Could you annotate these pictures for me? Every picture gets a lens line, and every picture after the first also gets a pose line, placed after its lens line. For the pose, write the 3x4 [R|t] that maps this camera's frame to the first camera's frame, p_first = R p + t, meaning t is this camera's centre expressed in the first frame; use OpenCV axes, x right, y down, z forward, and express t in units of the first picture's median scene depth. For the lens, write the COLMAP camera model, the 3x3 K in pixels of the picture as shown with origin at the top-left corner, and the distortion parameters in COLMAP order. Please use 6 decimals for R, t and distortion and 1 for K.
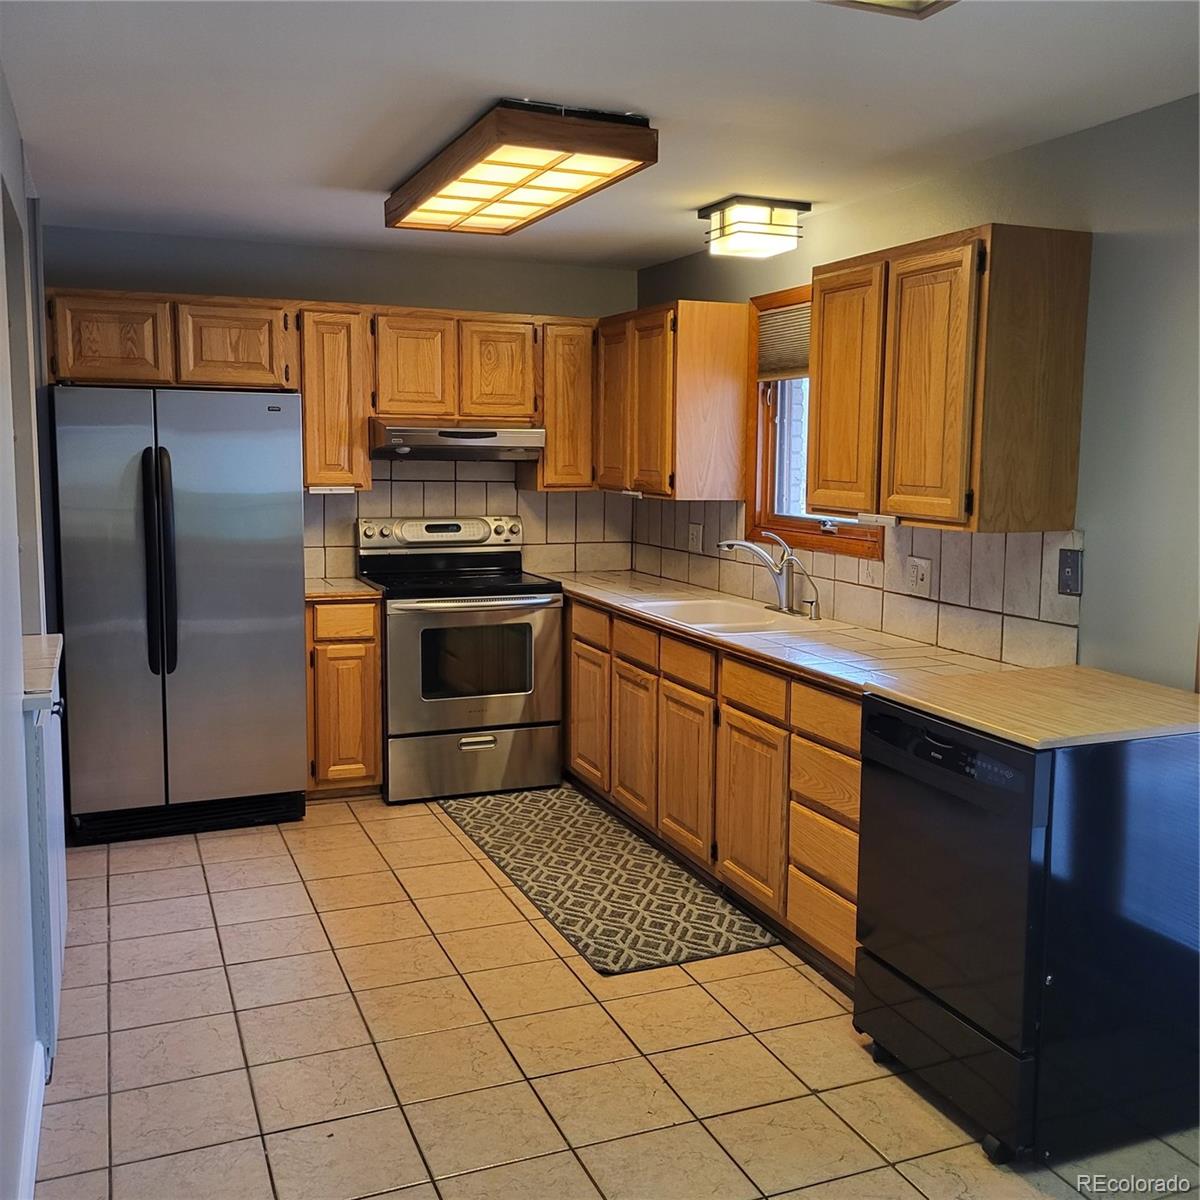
lens RADIAL K [[1219.0, 0, 630.7], [0, 1219.0, 599.8], [0, 0, 1]] dist [0.052293, 0.005708]
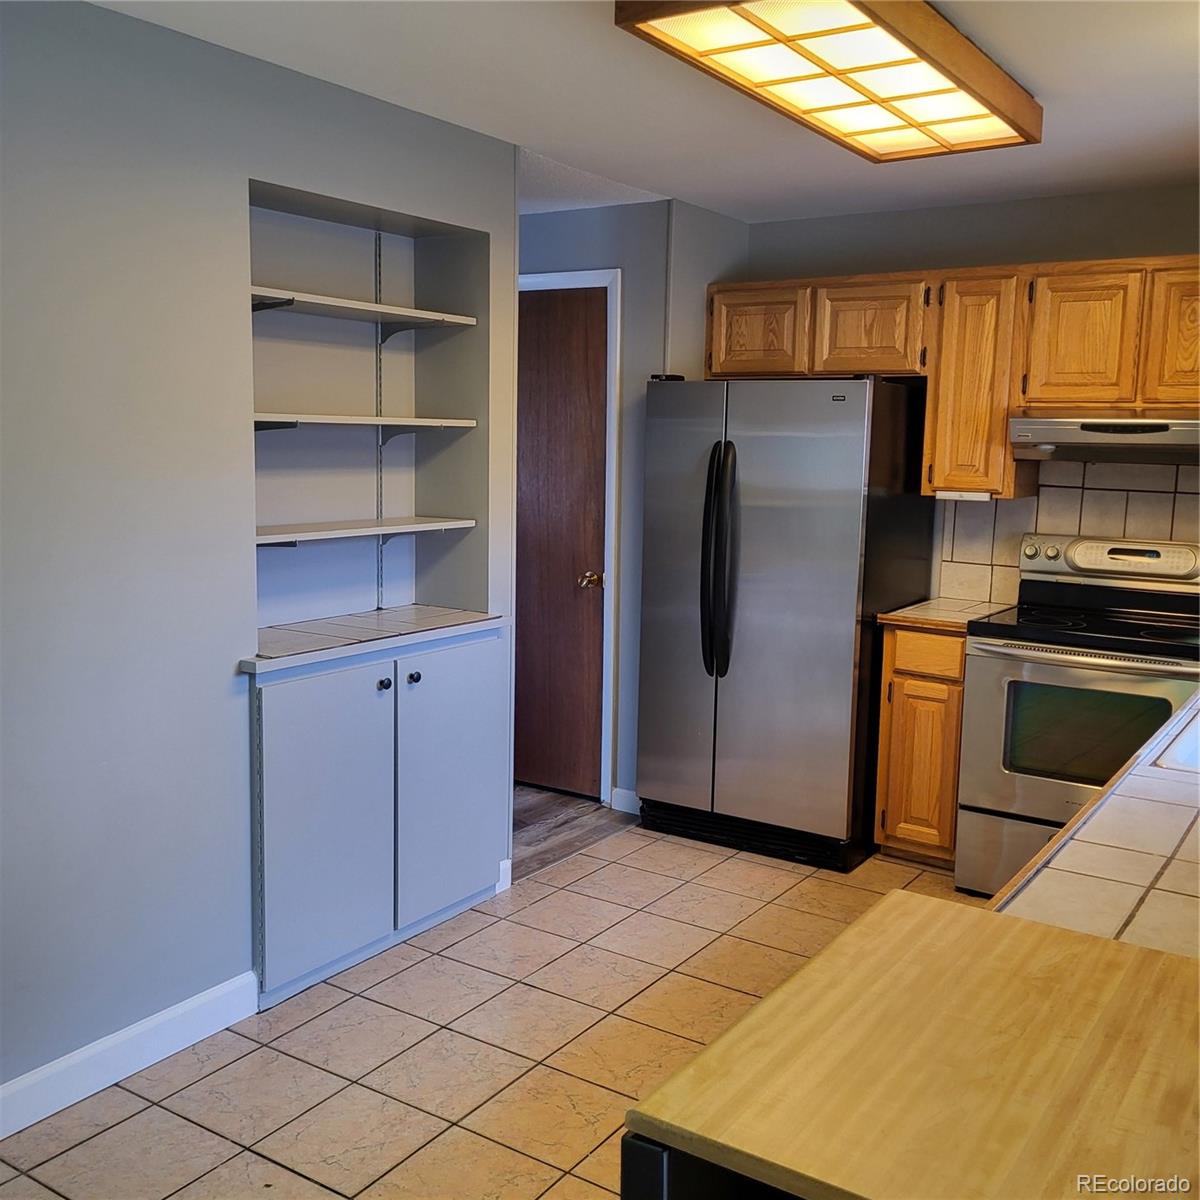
lens RADIAL K [[1219.0, 0, 630.7], [0, 1219.0, 599.8], [0, 0, 1]] dist [0.052293, 0.005708]
pose [[0.562207, 0.116102, -0.818806, 0.325779], [-0.118800, 0.991165, 0.058971, -0.043727], [0.818419, 0.064121, 0.571033, 0.360648]]
